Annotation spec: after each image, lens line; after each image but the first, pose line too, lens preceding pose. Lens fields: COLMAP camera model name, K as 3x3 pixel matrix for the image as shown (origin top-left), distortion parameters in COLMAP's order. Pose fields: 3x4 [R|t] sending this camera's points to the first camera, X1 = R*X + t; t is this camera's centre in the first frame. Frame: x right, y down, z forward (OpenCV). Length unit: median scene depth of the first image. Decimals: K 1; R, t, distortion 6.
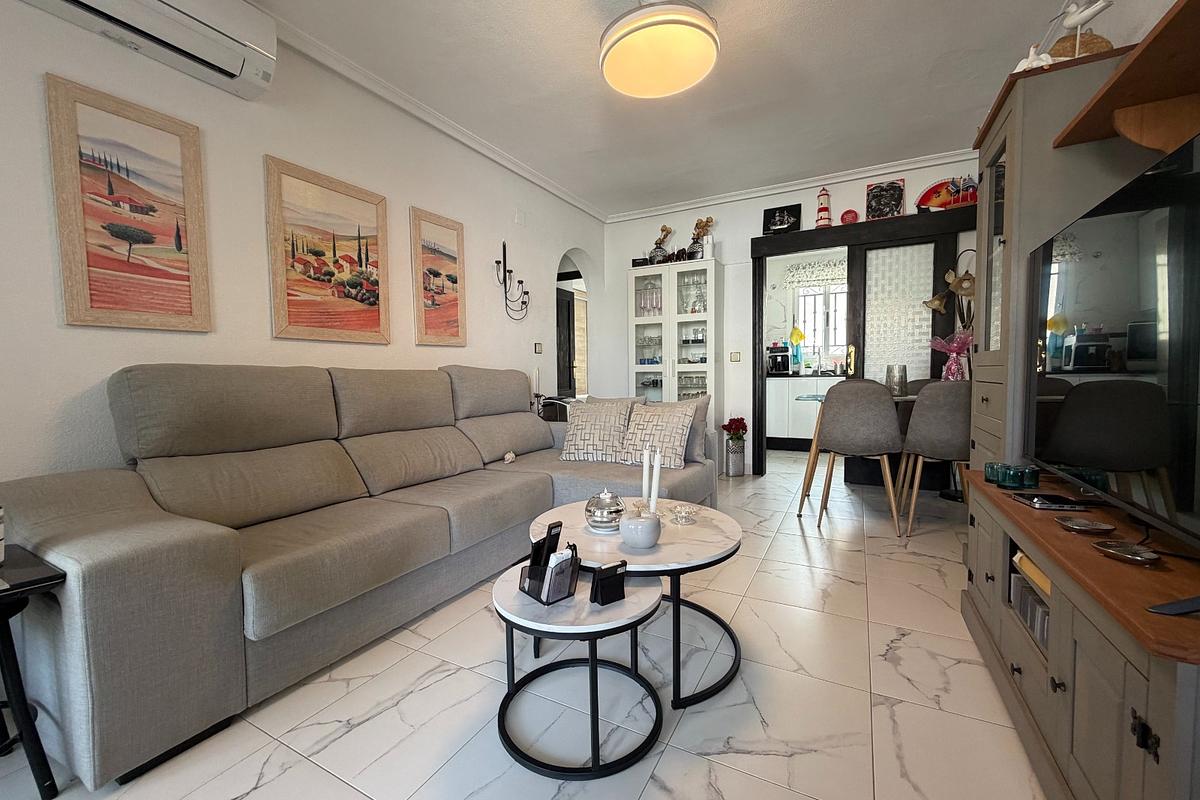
lens RADIAL K [[480.1, 0, 600.1], [0, 480.1, 401.4], [0, 0, 1]] dist [0.002823, -0.000203]
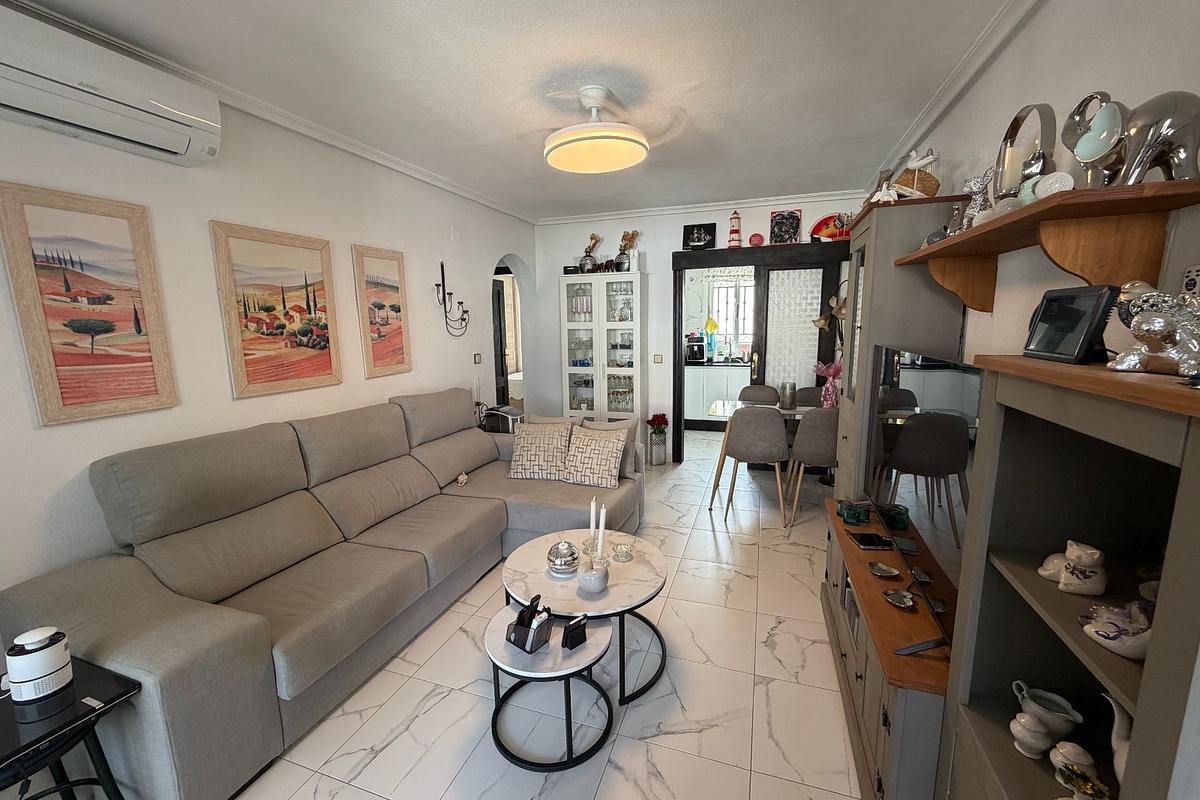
lens RADIAL K [[480.1, 0, 600.2], [0, 480.1, 400.1], [0, 0, 1]] dist [0.002823, -0.000203]
pose [[0.986807, -0.027995, 0.159465, -0.061525], [0.011326, 0.994461, 0.104495, -0.233191], [-0.161507, -0.101310, 0.981658, -0.158927]]
